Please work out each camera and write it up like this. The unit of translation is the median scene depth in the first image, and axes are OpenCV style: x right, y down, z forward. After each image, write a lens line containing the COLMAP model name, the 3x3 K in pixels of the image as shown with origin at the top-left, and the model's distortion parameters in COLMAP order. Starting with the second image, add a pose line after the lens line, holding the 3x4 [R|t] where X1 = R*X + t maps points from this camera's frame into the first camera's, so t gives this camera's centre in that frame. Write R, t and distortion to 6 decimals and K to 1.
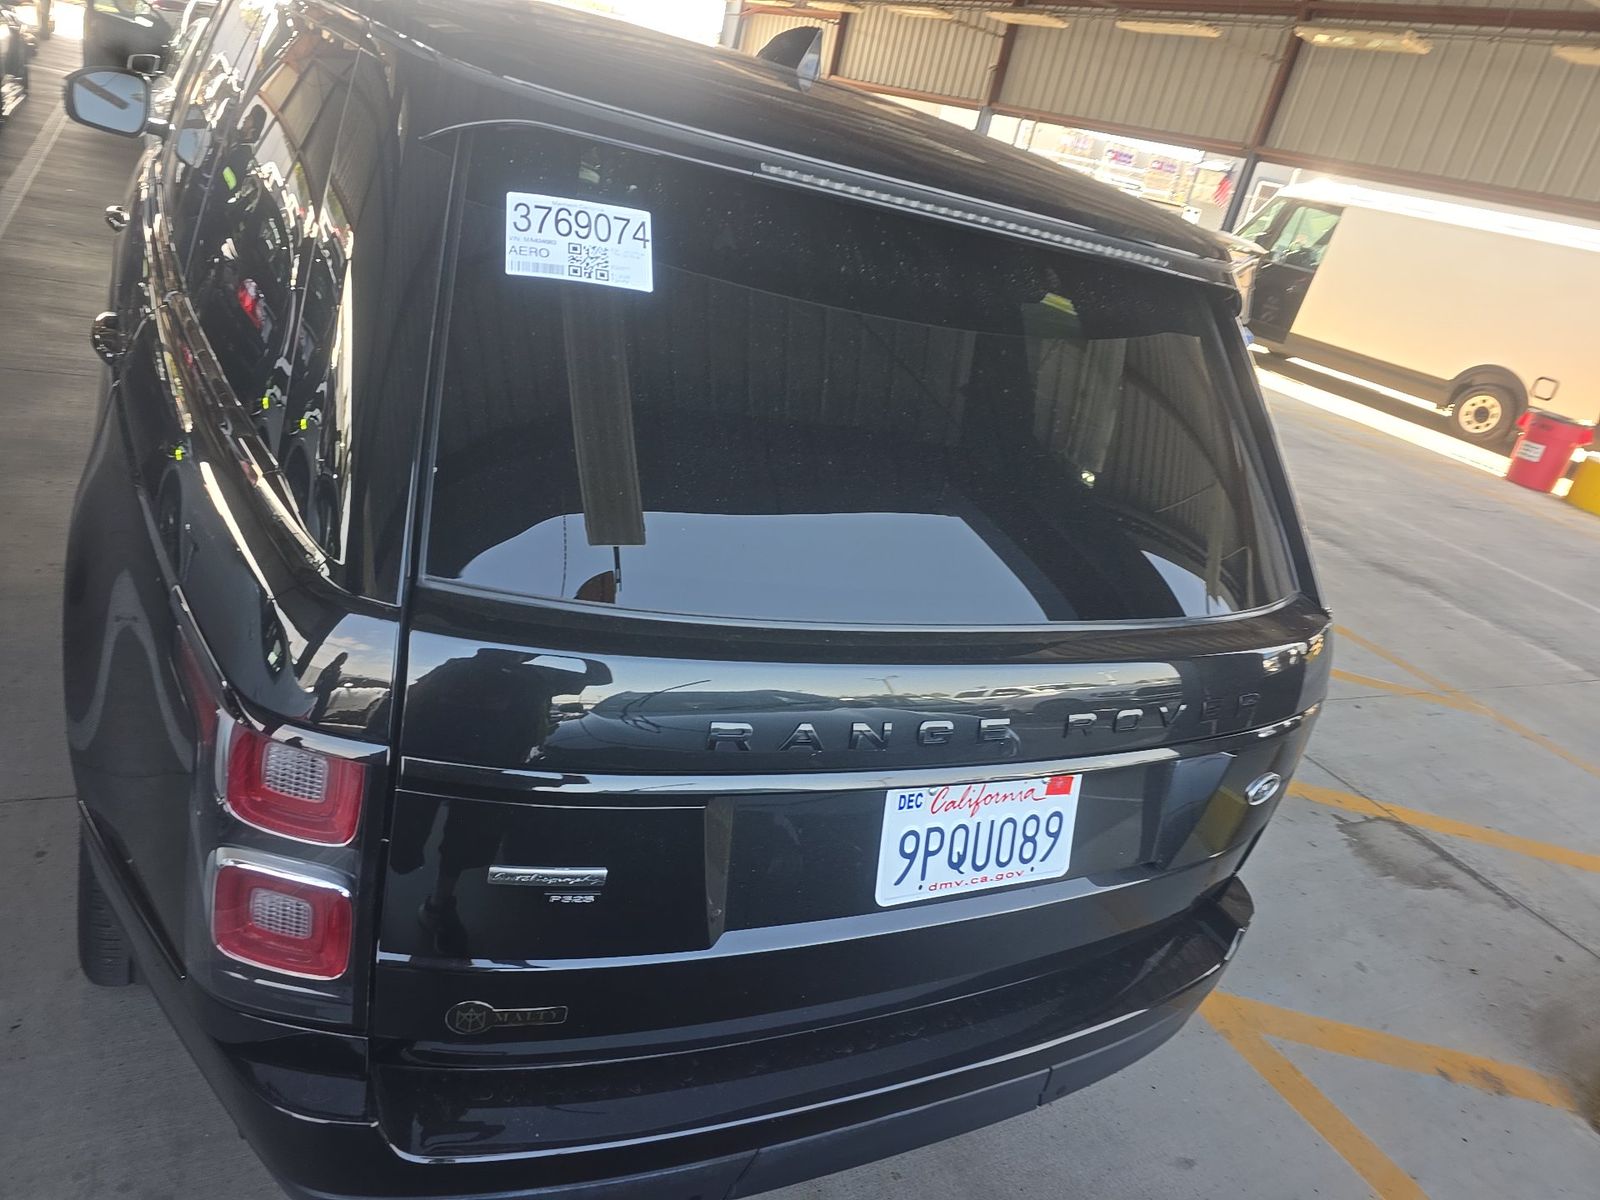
lens RADIAL K [[1096.5, 0, 800.0], [0, 1096.5, 600.0], [0, 0, 1]] dist [0.082404, -0.077381]
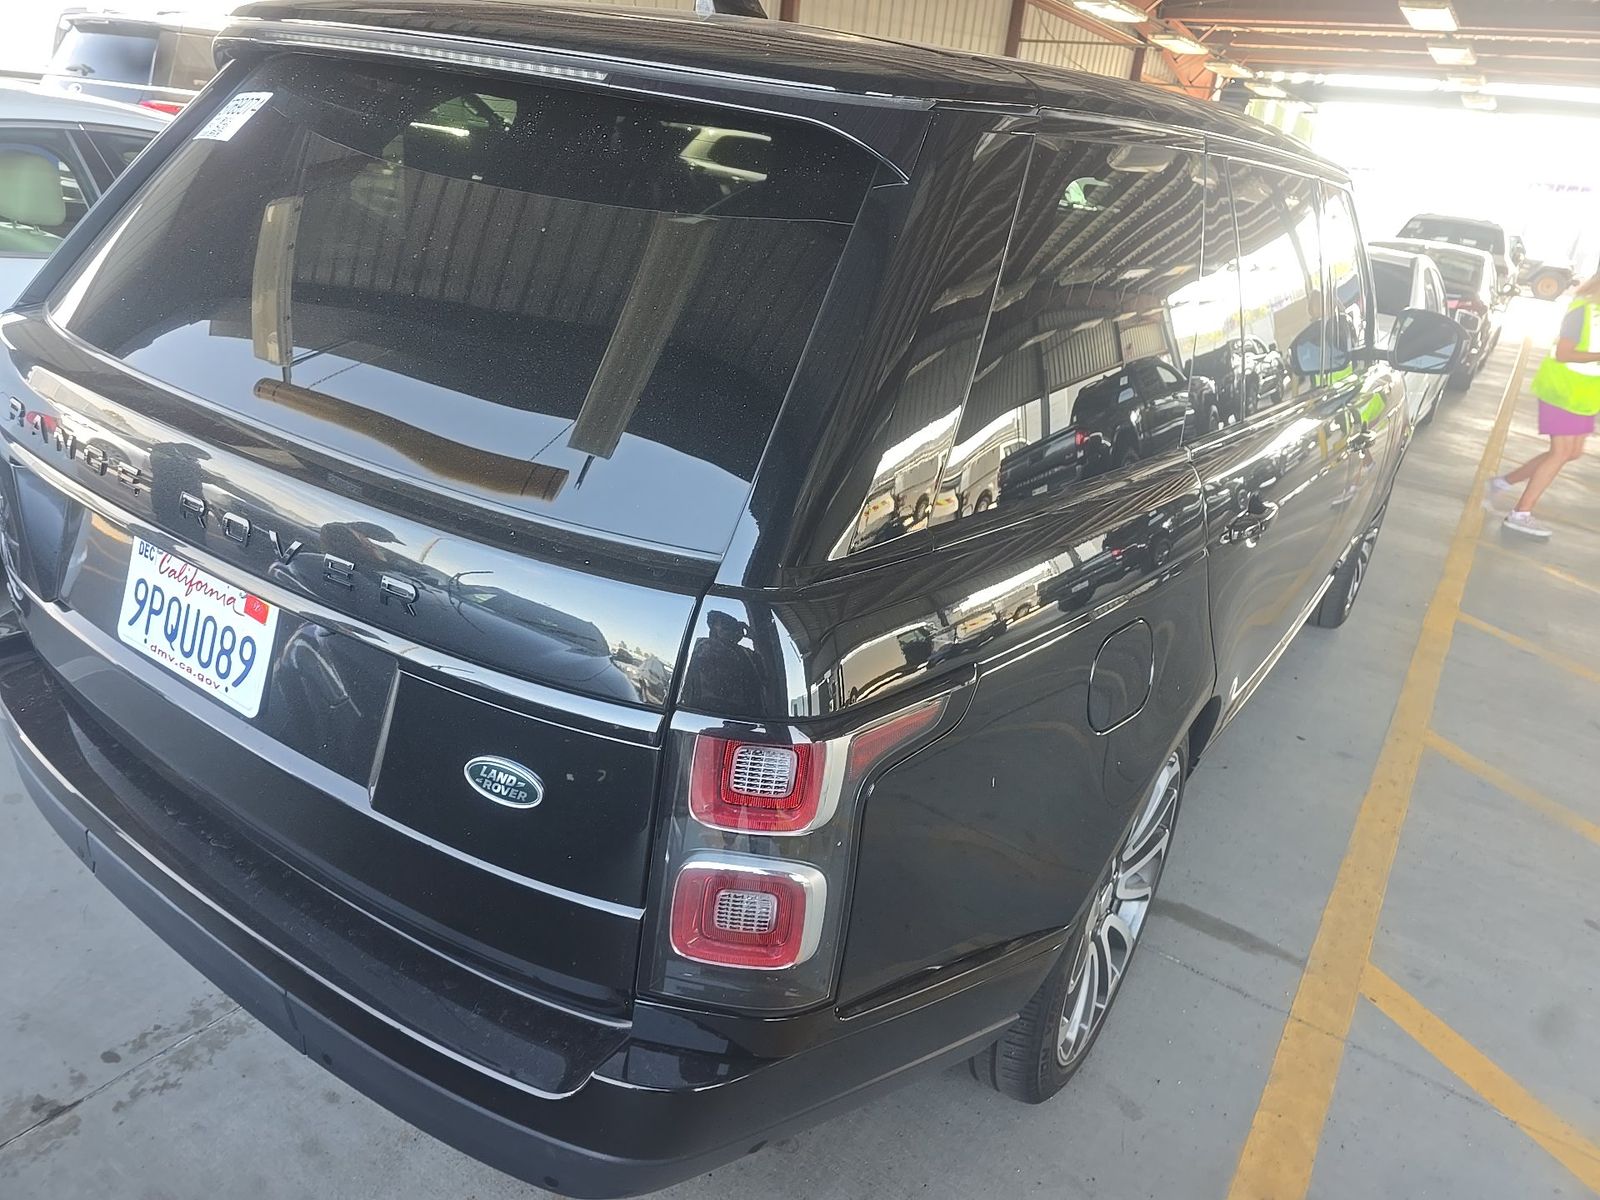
lens RADIAL K [[1096.5, 0, 800.0], [0, 1096.5, 600.0], [0, 0, 1]] dist [0.082404, -0.077381]
pose [[0.468648, 0.189519, -0.862816, 1.245183], [-0.340242, 0.940088, 0.021686, -0.011483], [0.815233, 0.283403, 0.505053, 0.906943]]
